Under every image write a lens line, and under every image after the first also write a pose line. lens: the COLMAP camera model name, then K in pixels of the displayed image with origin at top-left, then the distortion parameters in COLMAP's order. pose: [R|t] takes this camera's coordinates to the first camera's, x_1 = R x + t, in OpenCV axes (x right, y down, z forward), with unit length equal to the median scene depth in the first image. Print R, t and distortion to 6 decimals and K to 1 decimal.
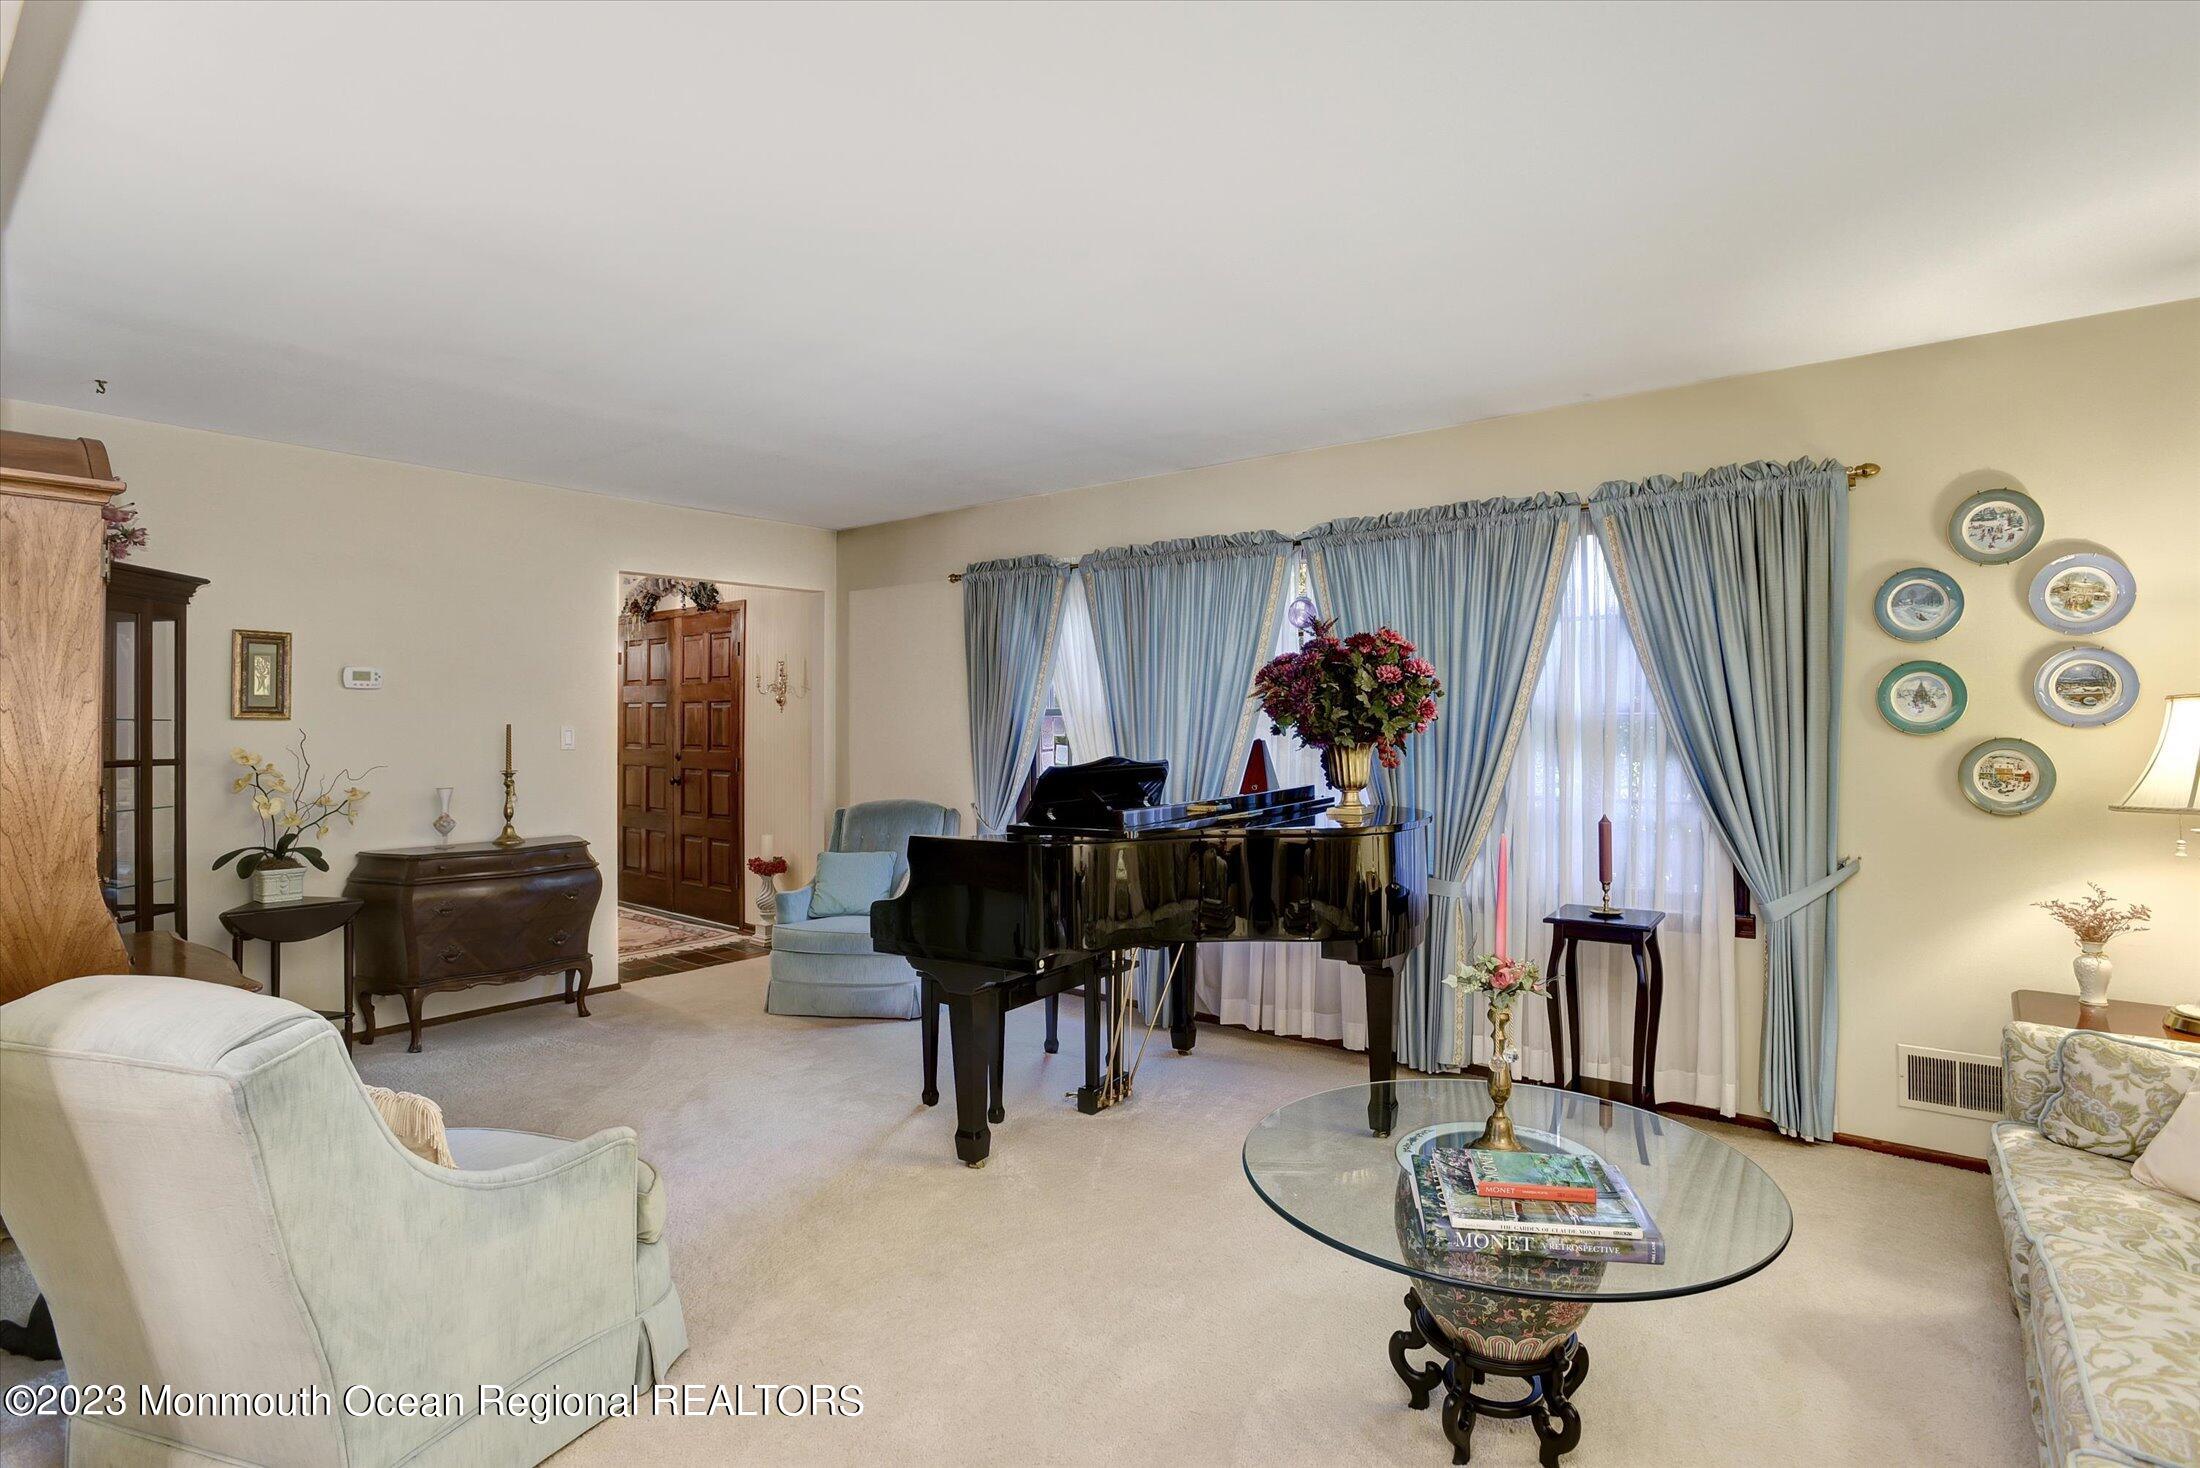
lens RADIAL K [[1062.8, 0, 1100.2], [0, 1062.8, 729.4], [0, 0, 1]] dist [-0.062724, 0.022912]
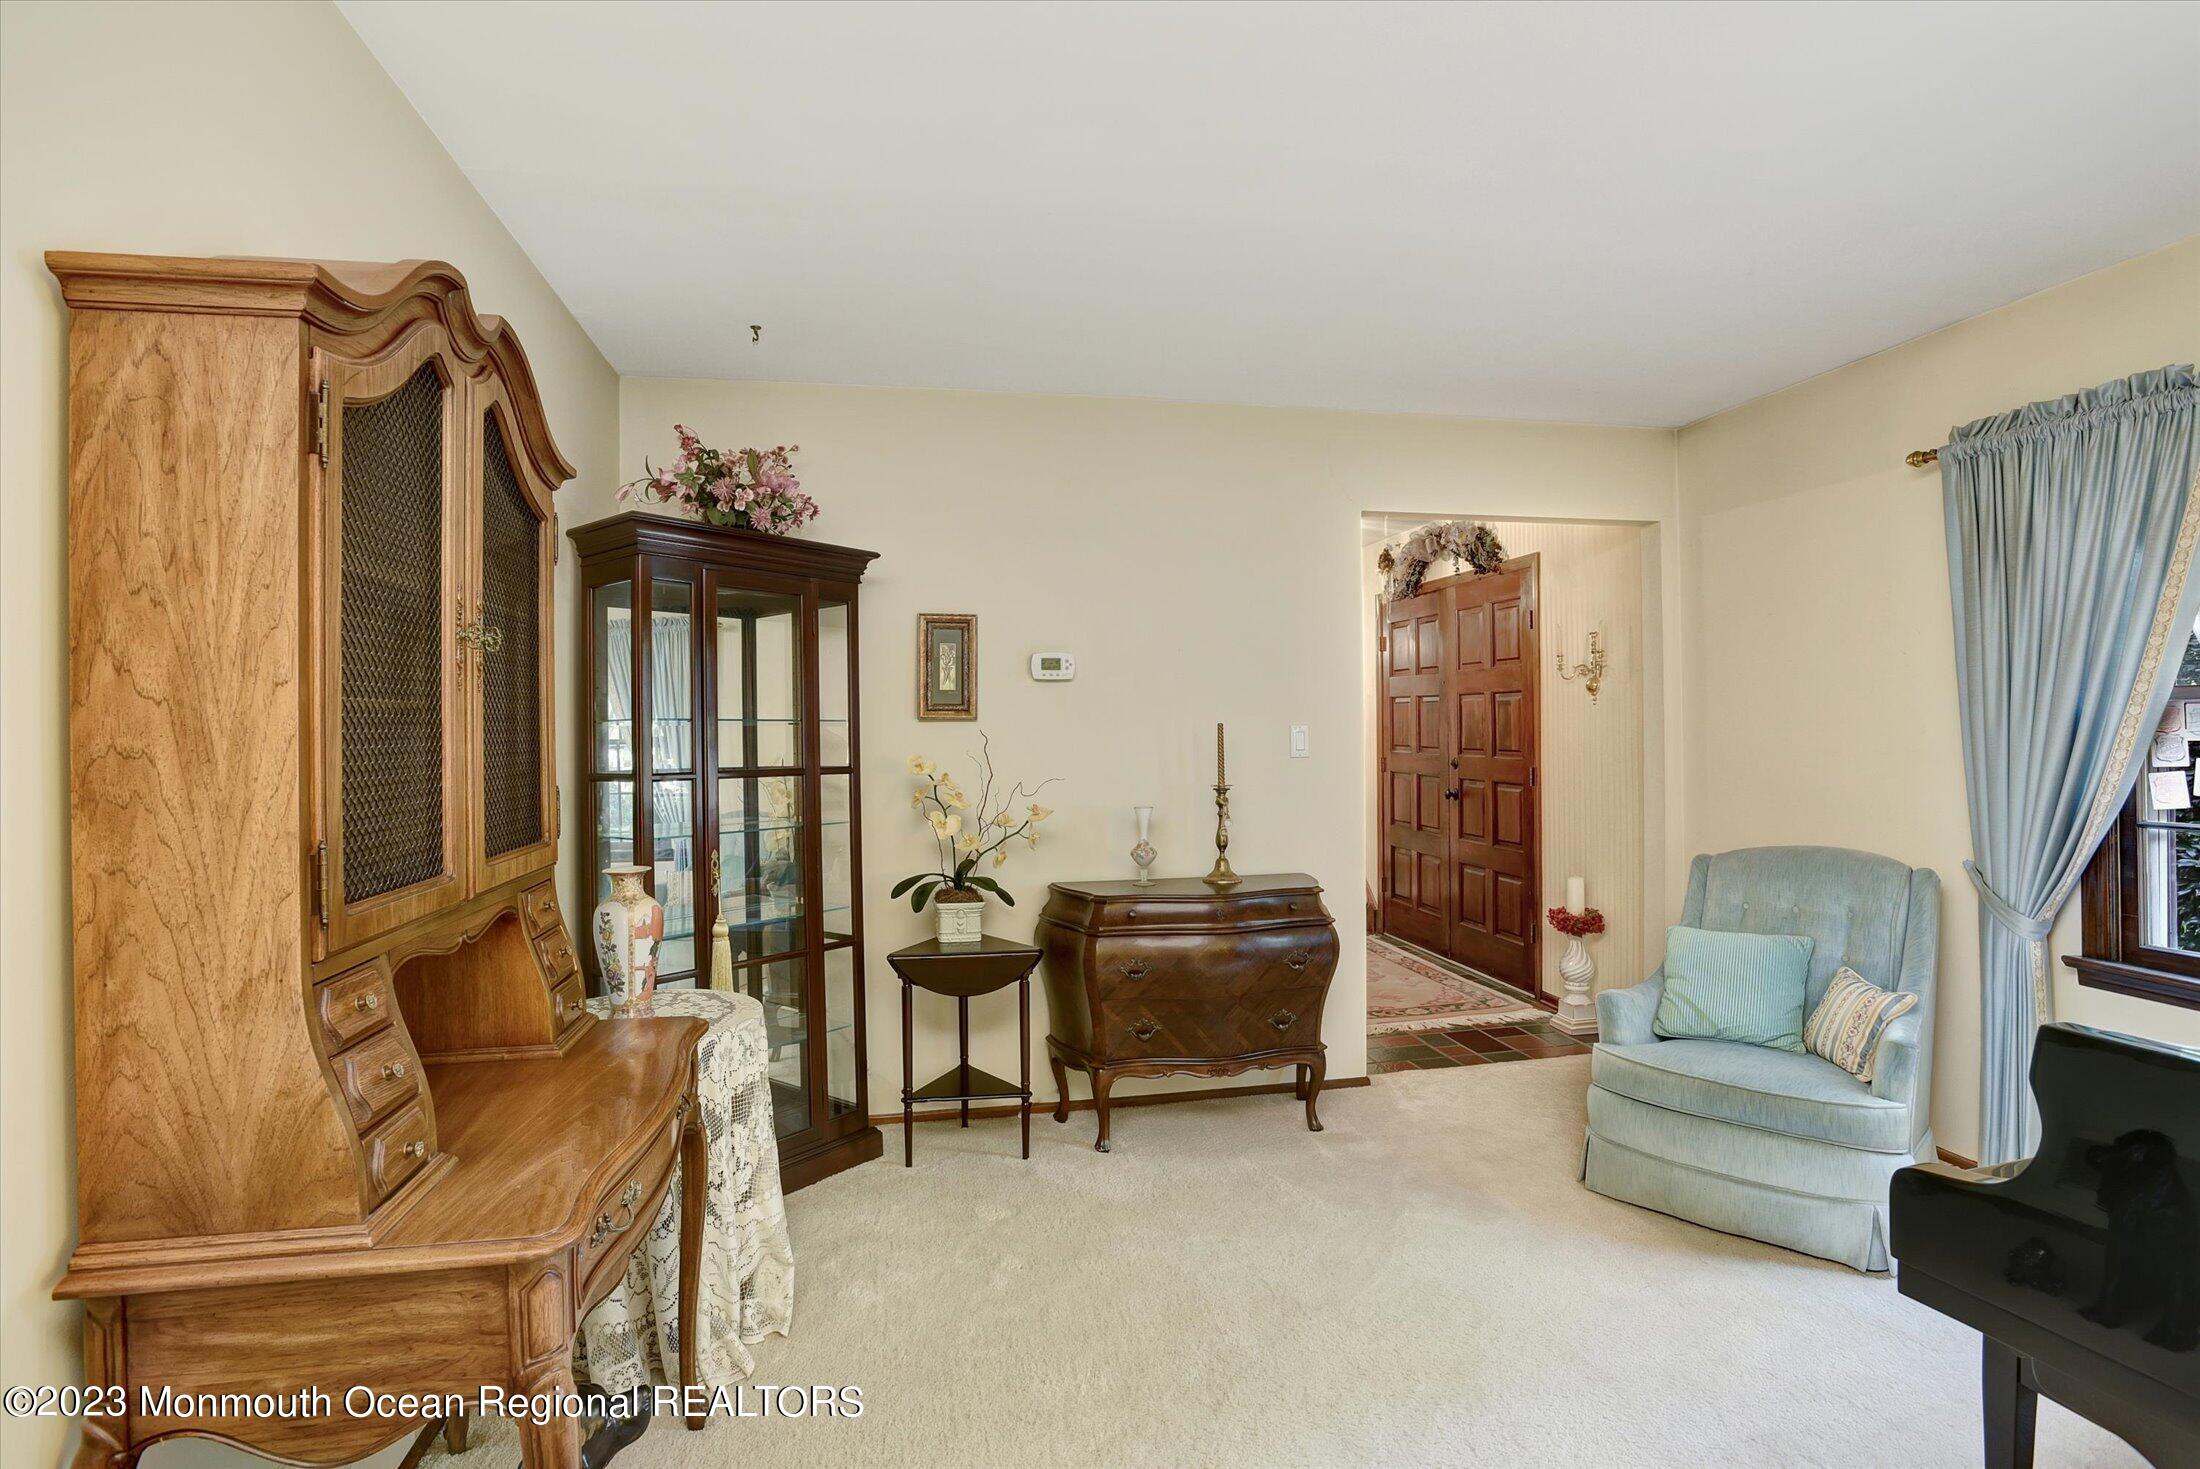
lens RADIAL K [[1085.8, 0, 1071.2], [0, 1085.8, 703.6], [0, 0, 1]] dist [-0.068136, 0.021663]
pose [[0.744303, -0.018652, -0.667581, -0.123639], [0.003390, 0.999703, -0.024152, -0.000747], [0.667833, 0.015713, 0.744145, 0.340667]]
